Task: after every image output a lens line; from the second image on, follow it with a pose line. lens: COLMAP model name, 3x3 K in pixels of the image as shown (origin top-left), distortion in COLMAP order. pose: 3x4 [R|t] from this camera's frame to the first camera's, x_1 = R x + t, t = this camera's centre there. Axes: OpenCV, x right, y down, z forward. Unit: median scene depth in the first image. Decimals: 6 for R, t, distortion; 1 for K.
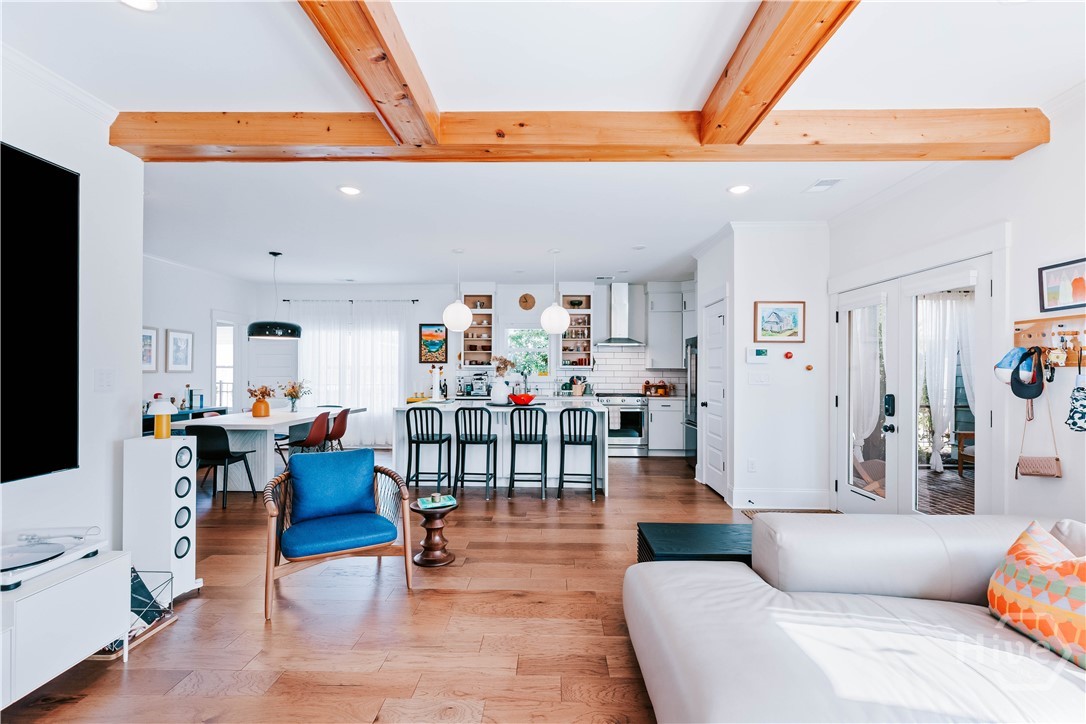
lens RADIAL K [[492.3, 0, 541.2], [0, 492.3, 369.0], [0, 0, 1]] dist [0.003083, 0.000341]
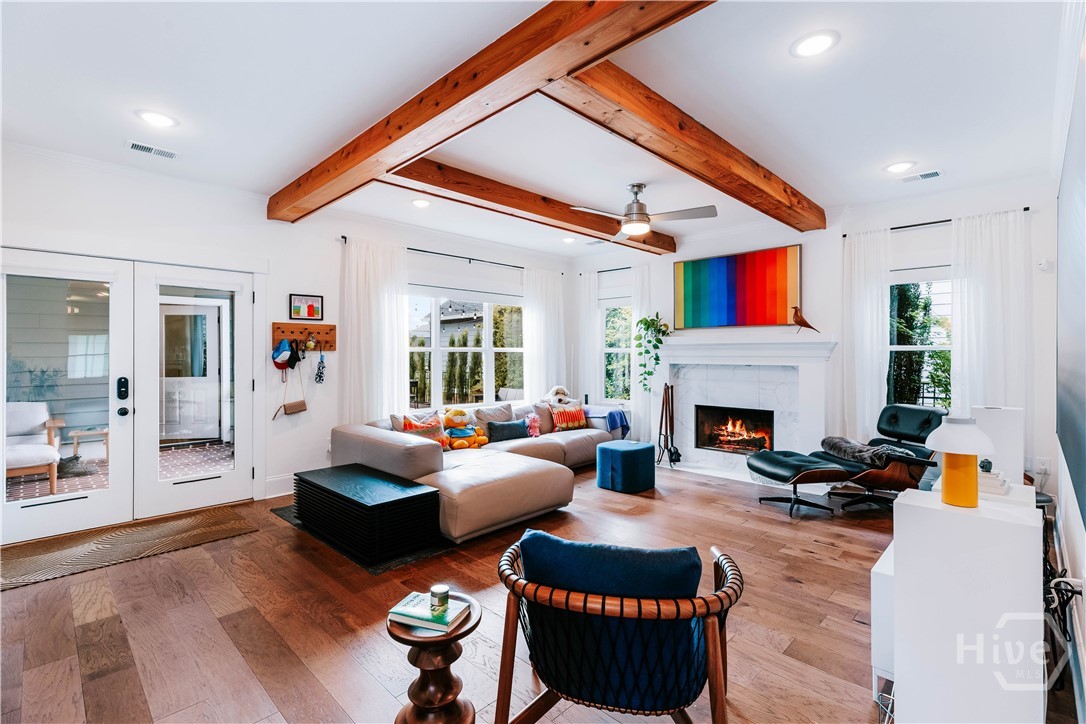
lens RADIAL K [[492.3, 0, 544.9], [0, 492.3, 355.1], [0, 0, 1]] dist [0.003083, 0.000341]
pose [[-0.731903, -0.004366, 0.681395, -0.468436], [-0.002796, 0.999990, 0.003404, 0.001996], [-0.681403, 0.000586, -0.731908, 0.936532]]
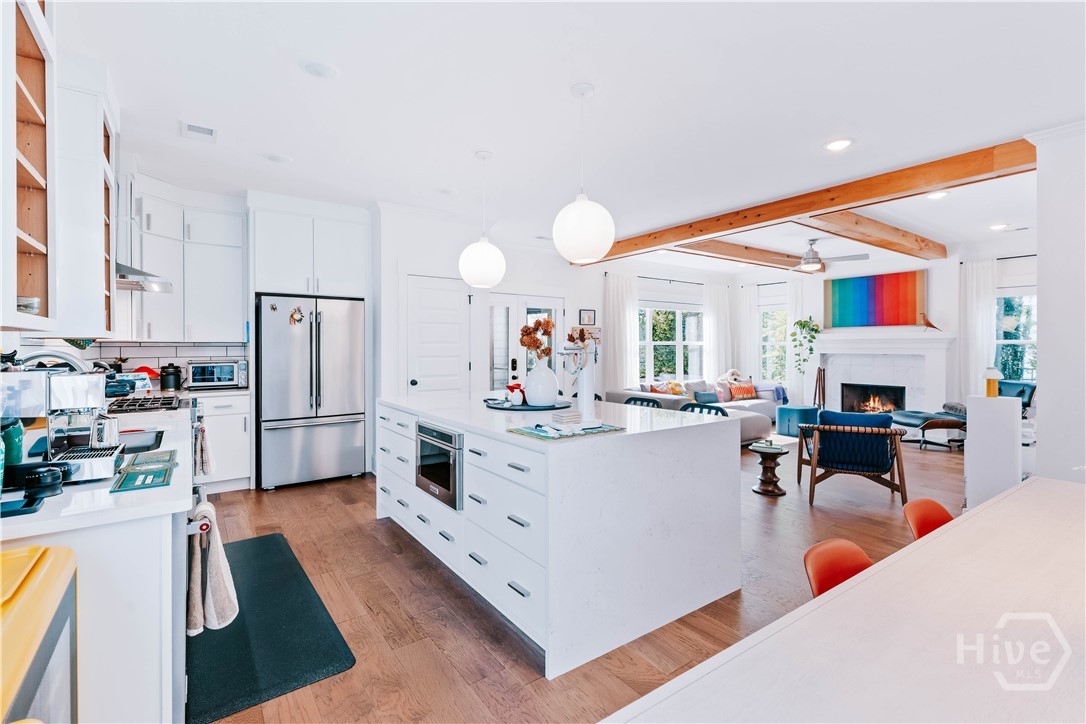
lens RADIAL K [[492.3, 0, 551.9], [0, 492.3, 348.0], [0, 0, 1]] dist [0.003083, 0.000341]
pose [[-0.610180, -0.004771, 0.792248, -0.644914], [-0.003014, 0.999989, 0.003700, 0.005030], [-0.792257, -0.000130, -0.610188, 1.618400]]
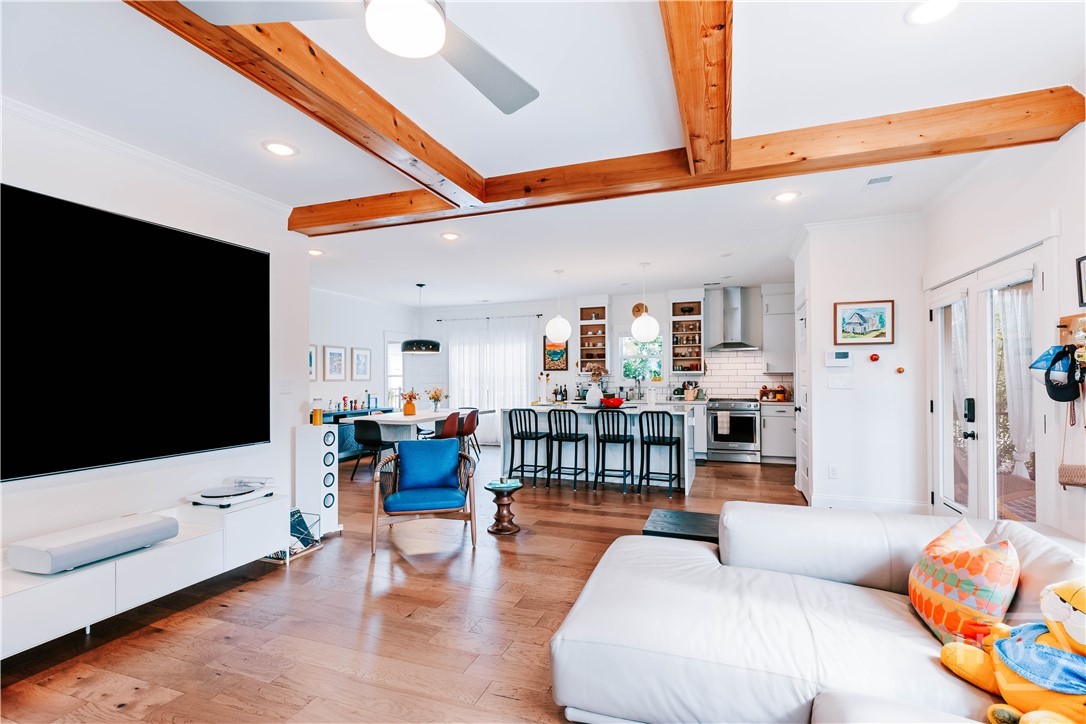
lens RADIAL K [[492.3, 0, 548.2], [0, 492.3, 372.6], [0, 0, 1]] dist [0.003083, 0.000341]
pose [[0.947263, -0.012965, -0.320196, 0.209448], [0.011135, 0.999910, -0.007546, 0.001249], [0.320265, 0.003583, 0.947321, -0.101203]]
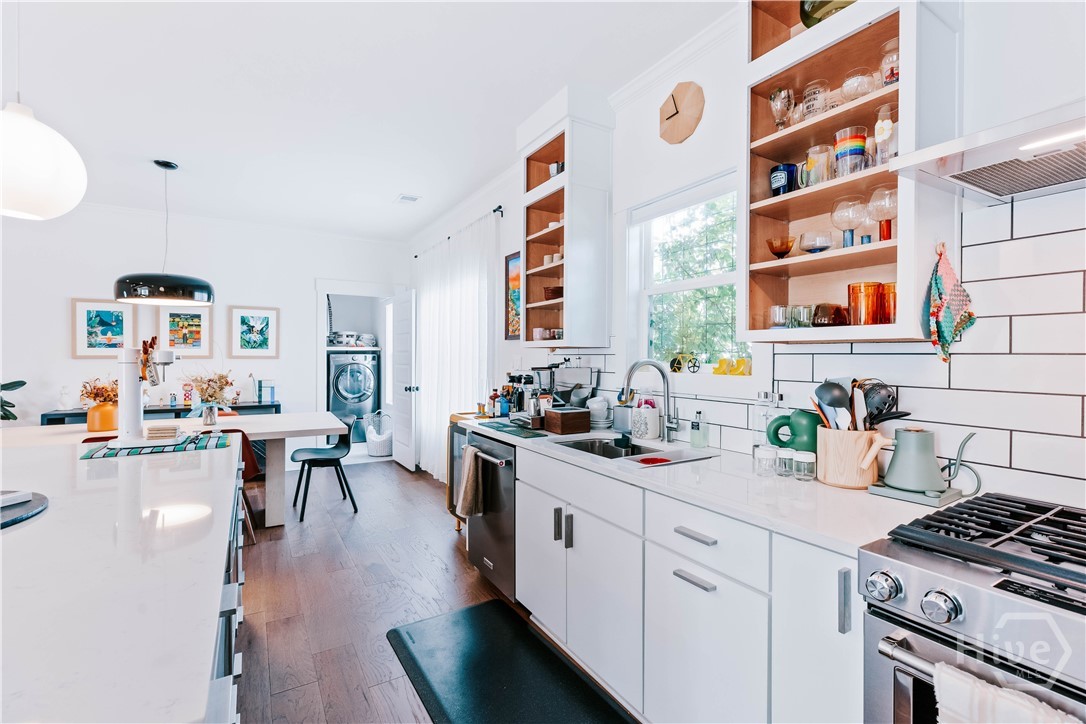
lens RADIAL K [[492.3, 0, 542.8], [0, 492.3, 357.7], [0, 0, 1]] dist [0.003083, 0.000341]
pose [[0.537442, 0.002114, -0.843298, 0.292372], [0.001132, 0.999994, 0.003229, 0.005799], [0.843300, -0.002690, 0.537436, 1.349679]]
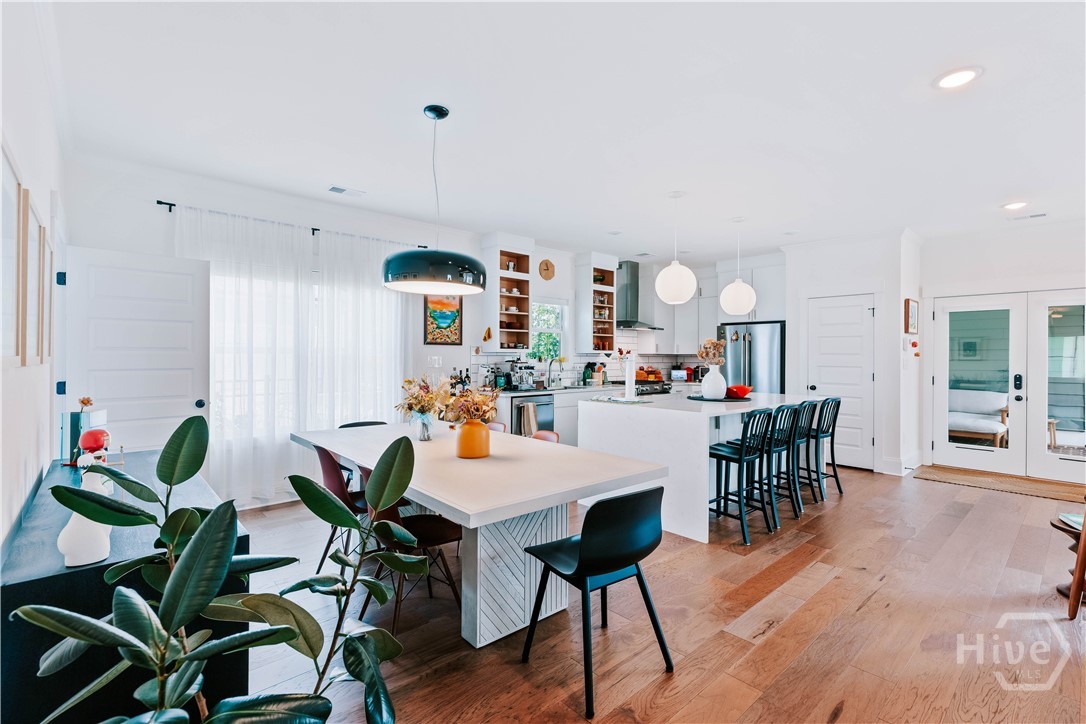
lens RADIAL K [[492.3, 0, 544.7], [0, 492.3, 354.6], [0, 0, 1]] dist [0.003083, 0.000341]
pose [[0.732566, 0.001761, 0.680694, -0.994917], [-0.003172, 0.999995, 0.000826, 0.000240], [-0.680689, -0.002764, 0.732568, 0.726396]]
